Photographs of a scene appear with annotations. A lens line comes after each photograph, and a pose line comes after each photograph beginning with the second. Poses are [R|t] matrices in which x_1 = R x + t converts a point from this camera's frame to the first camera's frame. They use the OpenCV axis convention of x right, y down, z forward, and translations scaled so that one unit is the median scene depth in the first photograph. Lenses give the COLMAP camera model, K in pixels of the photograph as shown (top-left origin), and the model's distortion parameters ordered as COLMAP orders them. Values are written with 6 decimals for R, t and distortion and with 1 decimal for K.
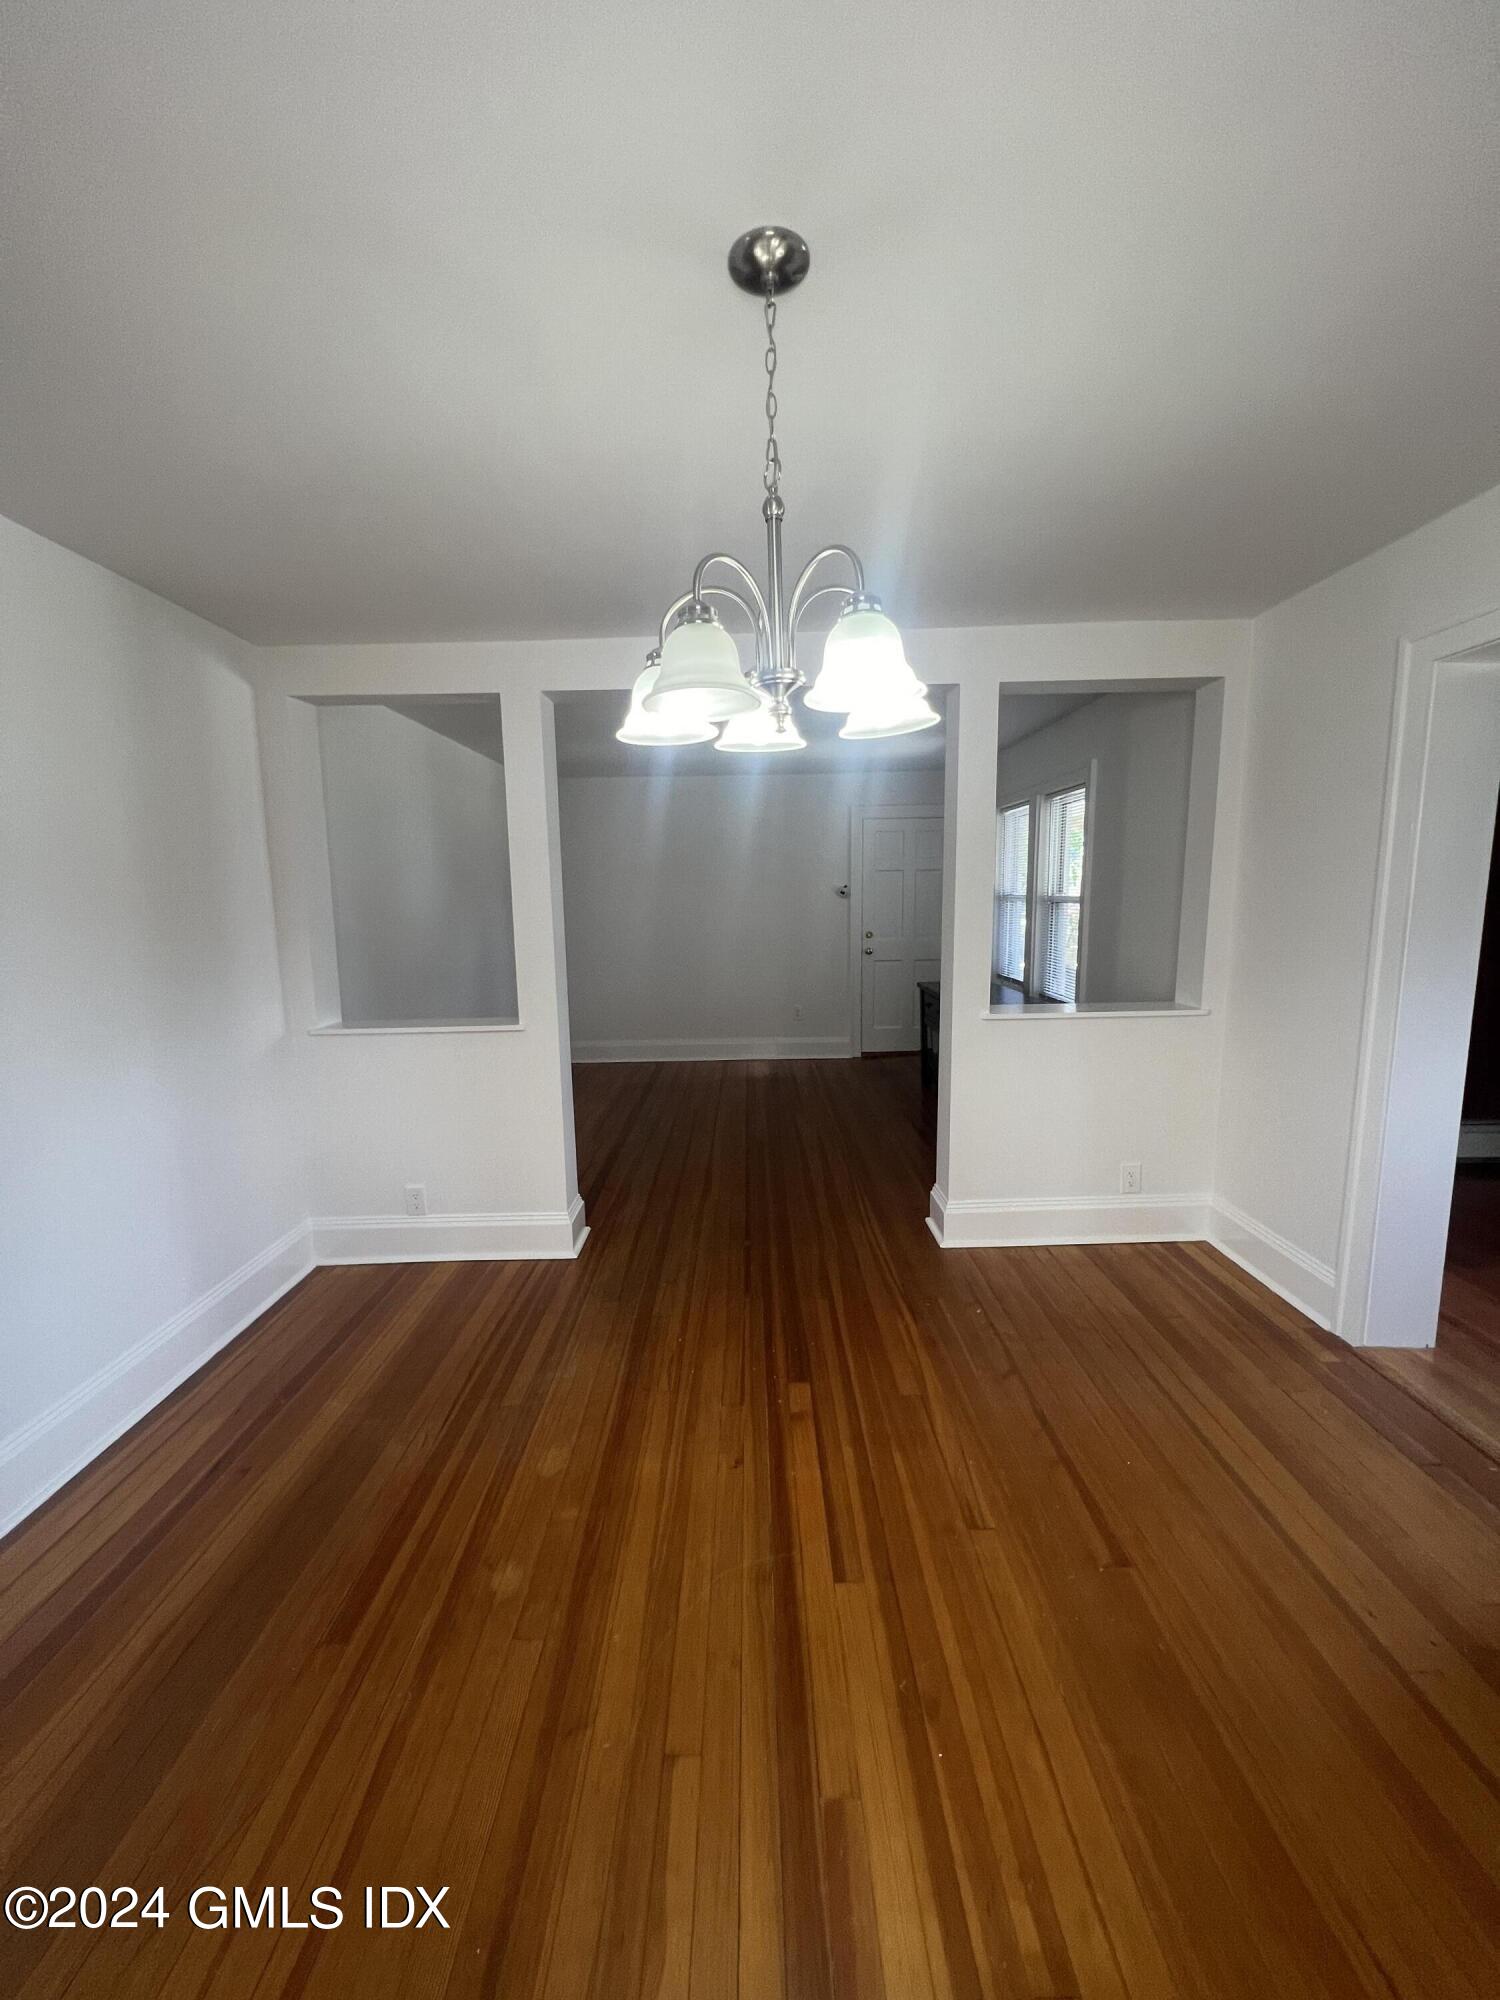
lens RADIAL K [[809.4, 0, 748.0], [0, 809.4, 1007.3], [0, 0, 1]] dist [0.000248, 0.000309]
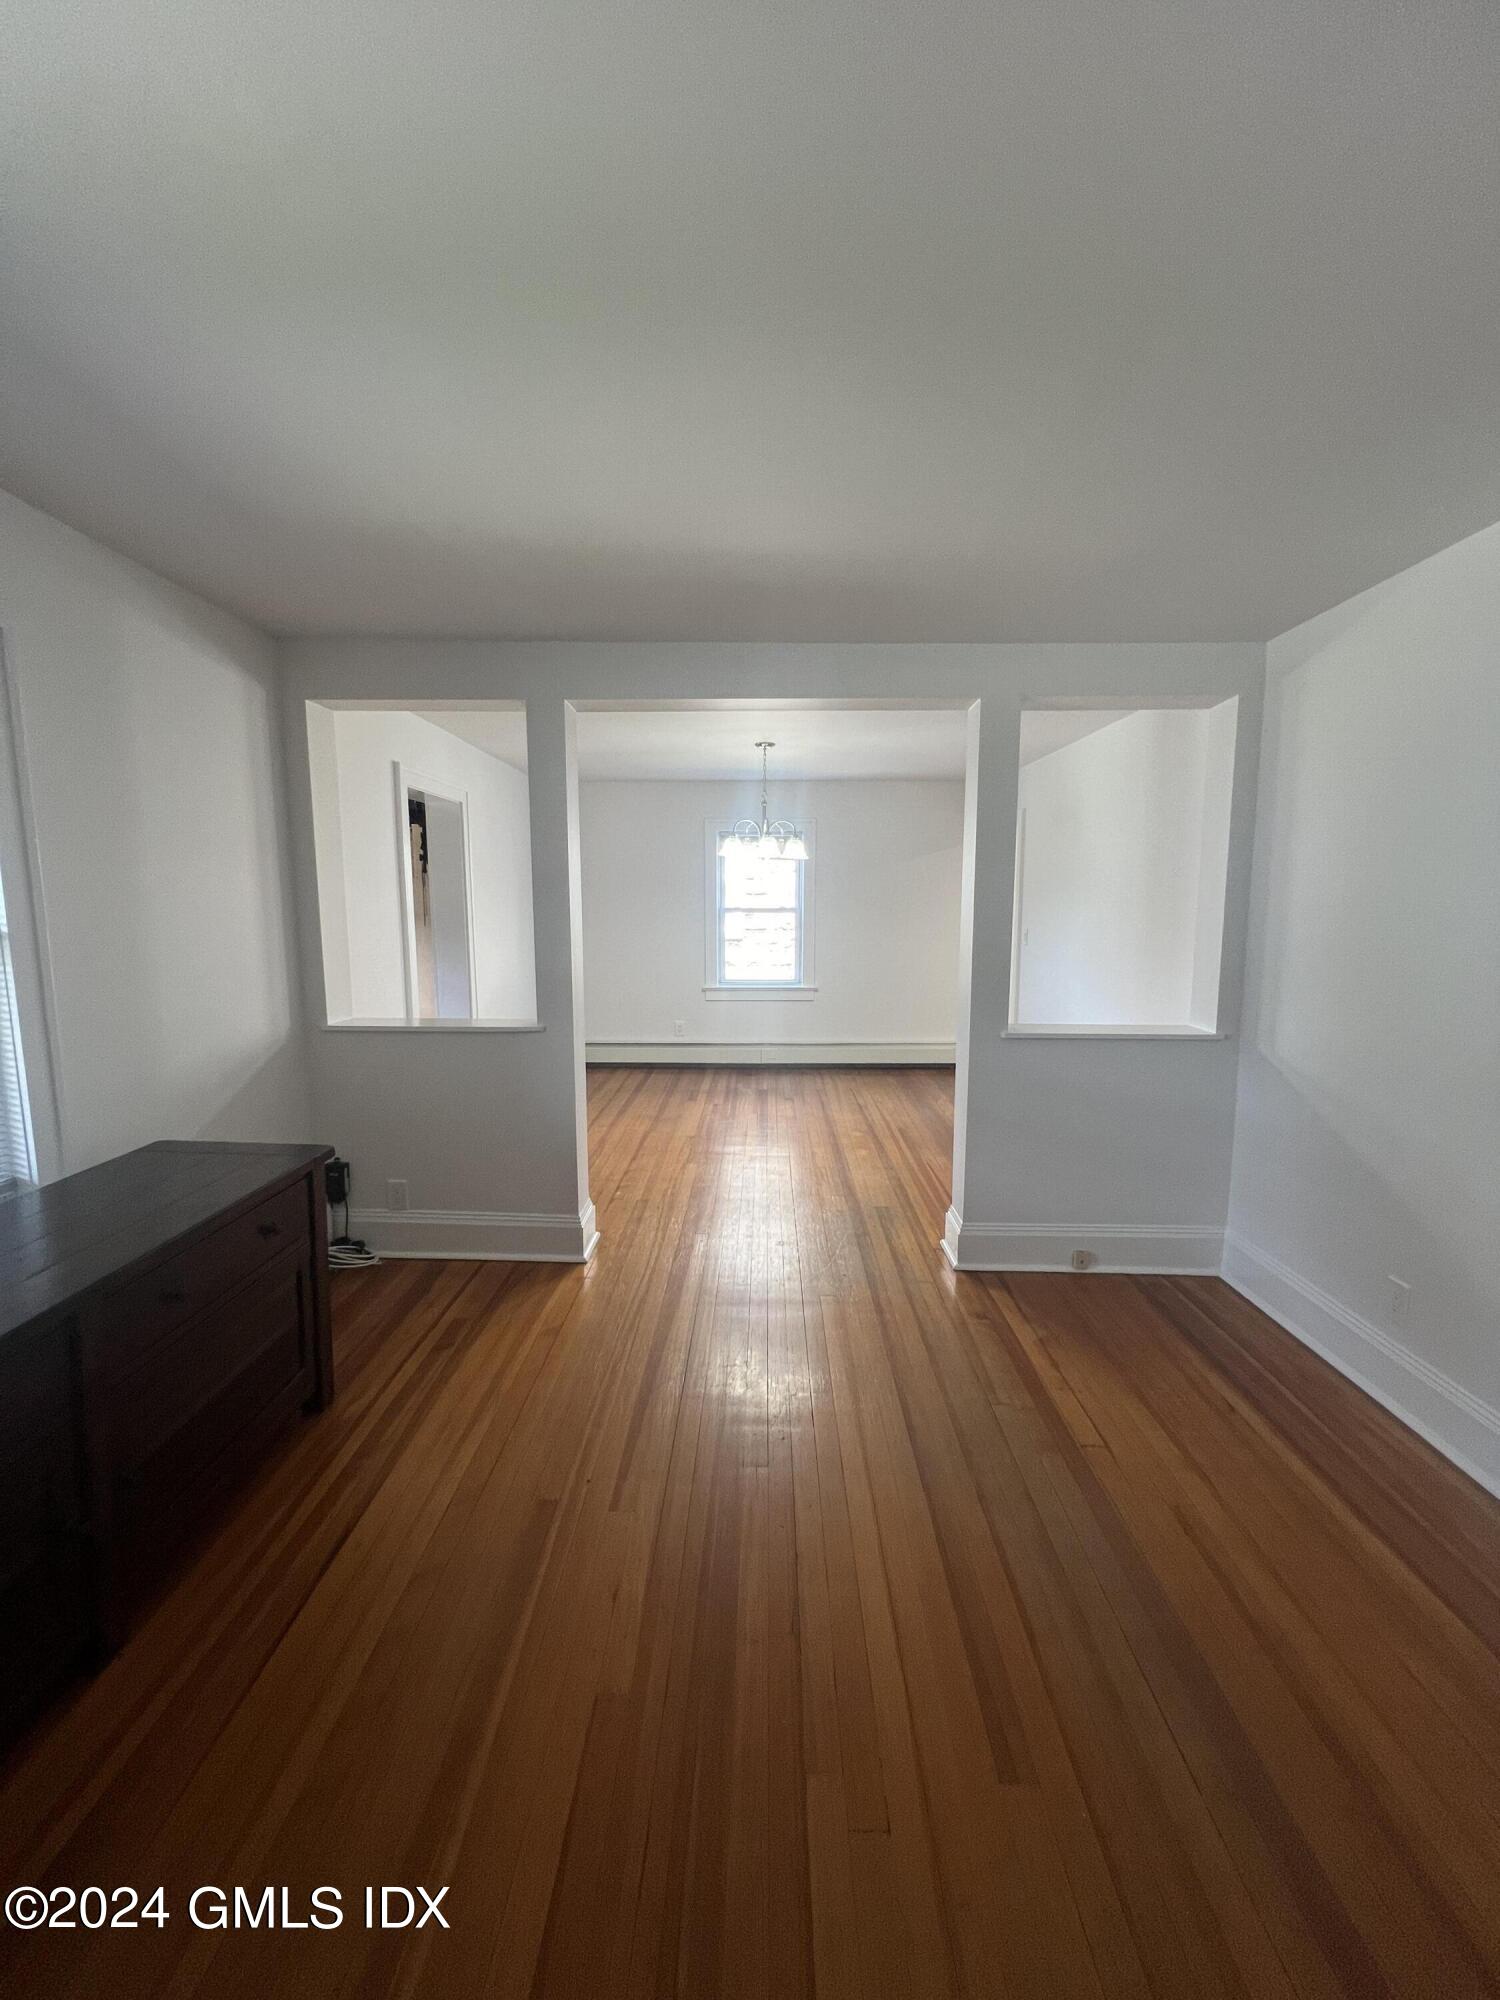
lens RADIAL K [[807.0, 0, 748.1], [0, 807.0, 1001.1], [0, 0, 1]] dist [-0.000400, 0.000316]
pose [[-0.999608, 0.010558, 0.025927, 0.014952], [0.017038, 0.964319, 0.264195, -0.399977], [-0.022212, 0.264534, -0.964121, 2.720442]]
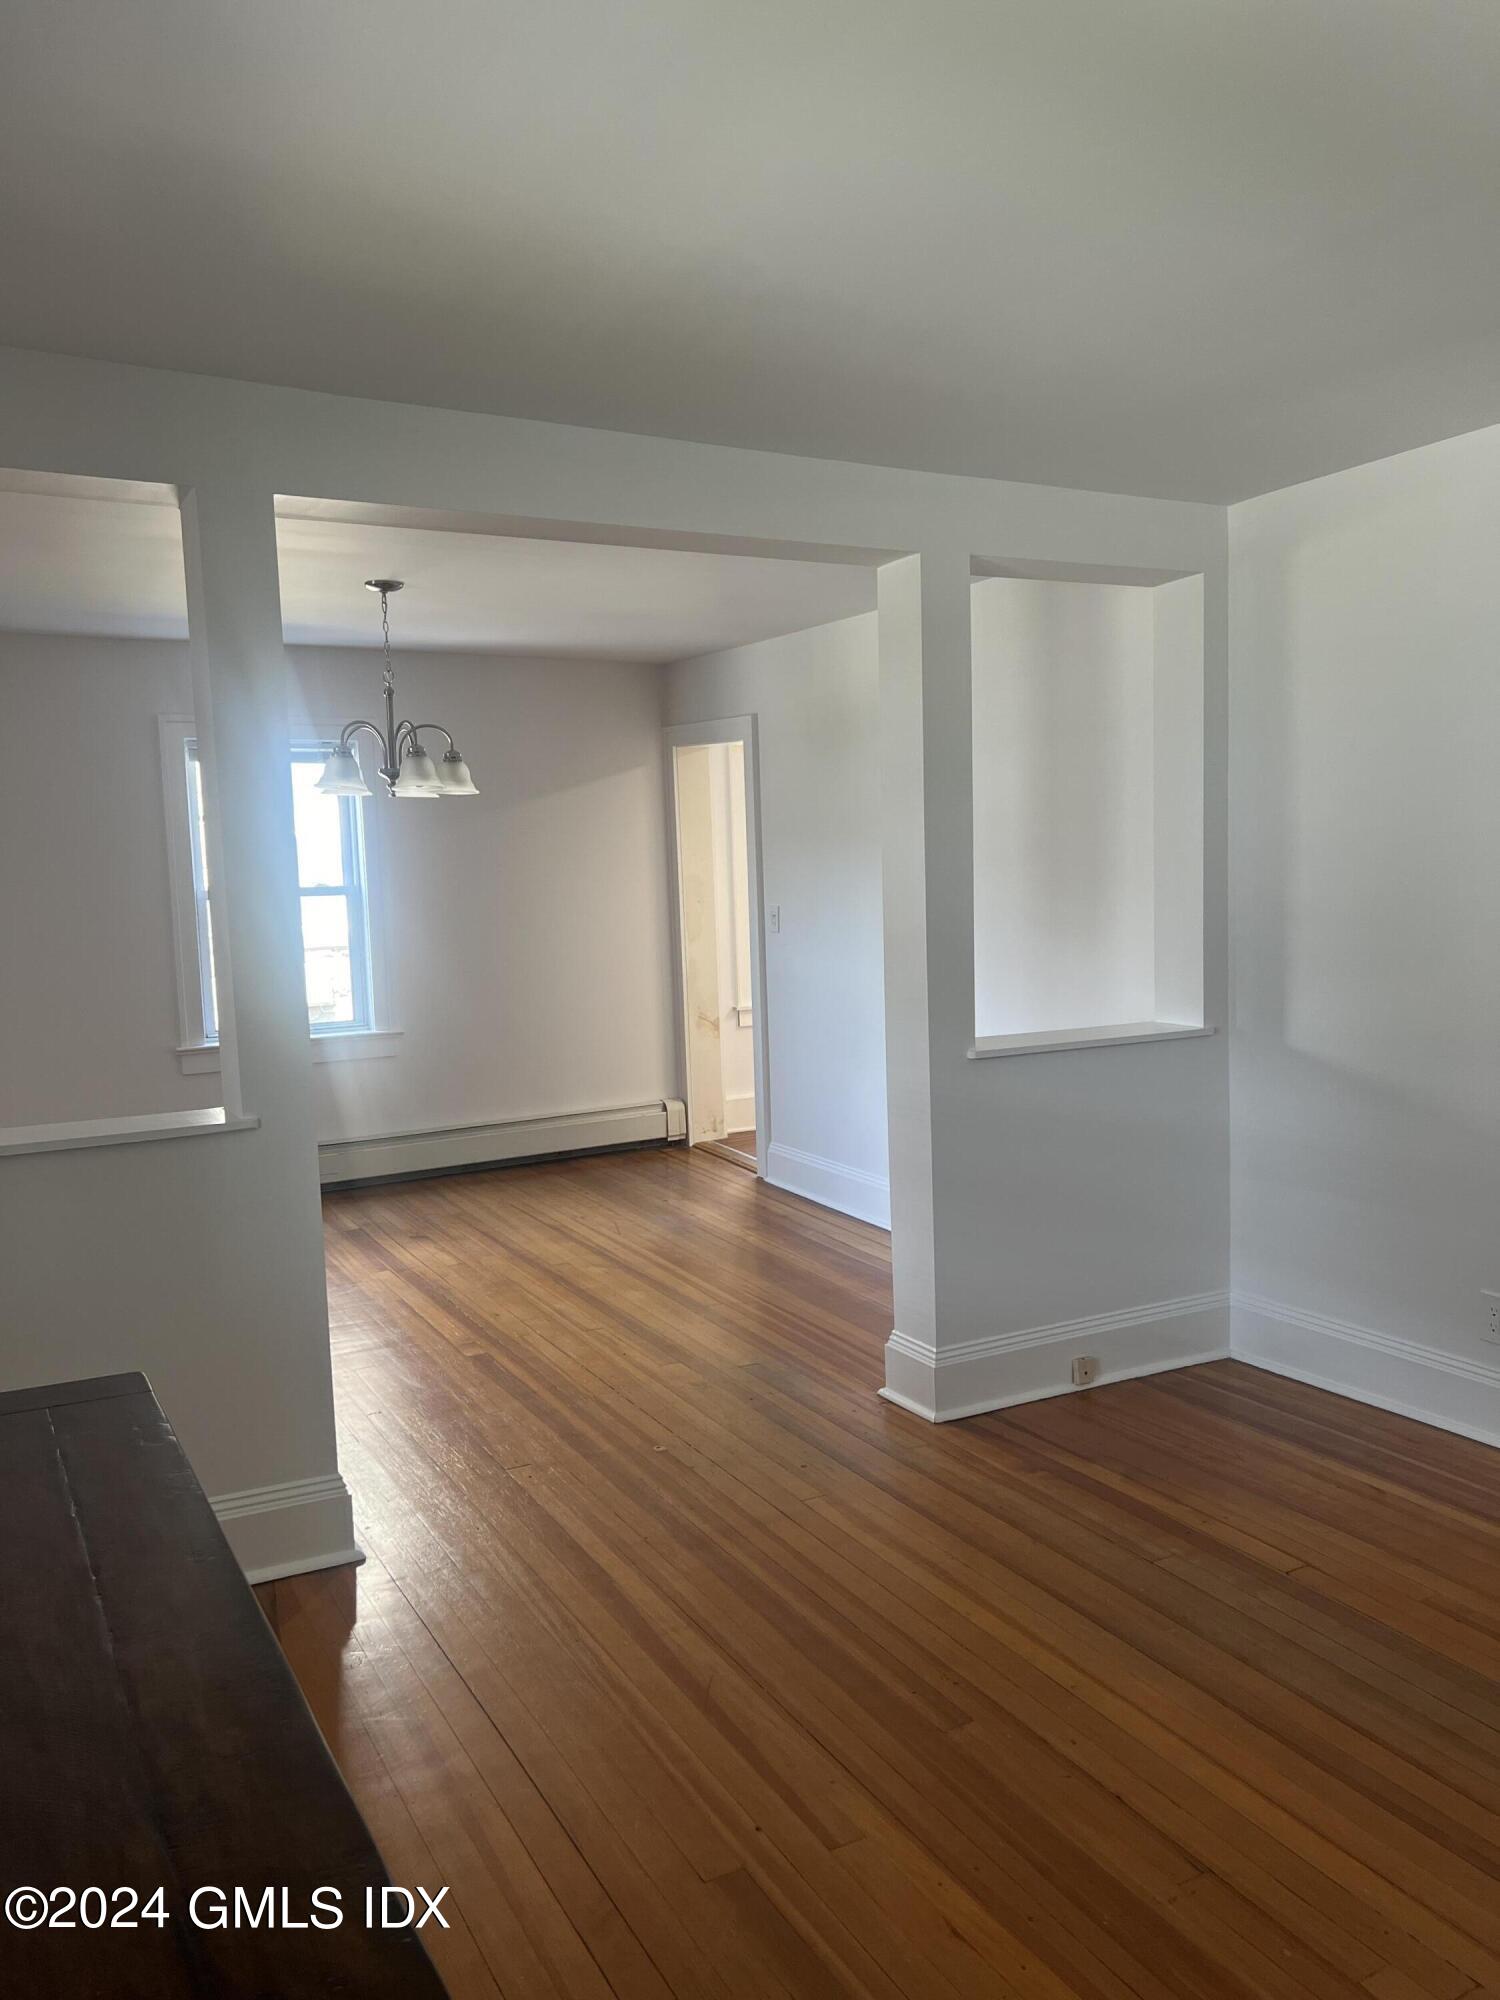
lens RADIAL K [[1519.3, 0, 760.9], [0, 1519.3, 1015.9], [0, 0, 1]] dist [0.051249, -0.061817]
pose [[-0.877420, 0.088918, -0.471410, 0.630808], [-0.027021, 0.971952, 0.233624, -0.415407], [0.478961, 0.217724, -0.850407, 2.751376]]
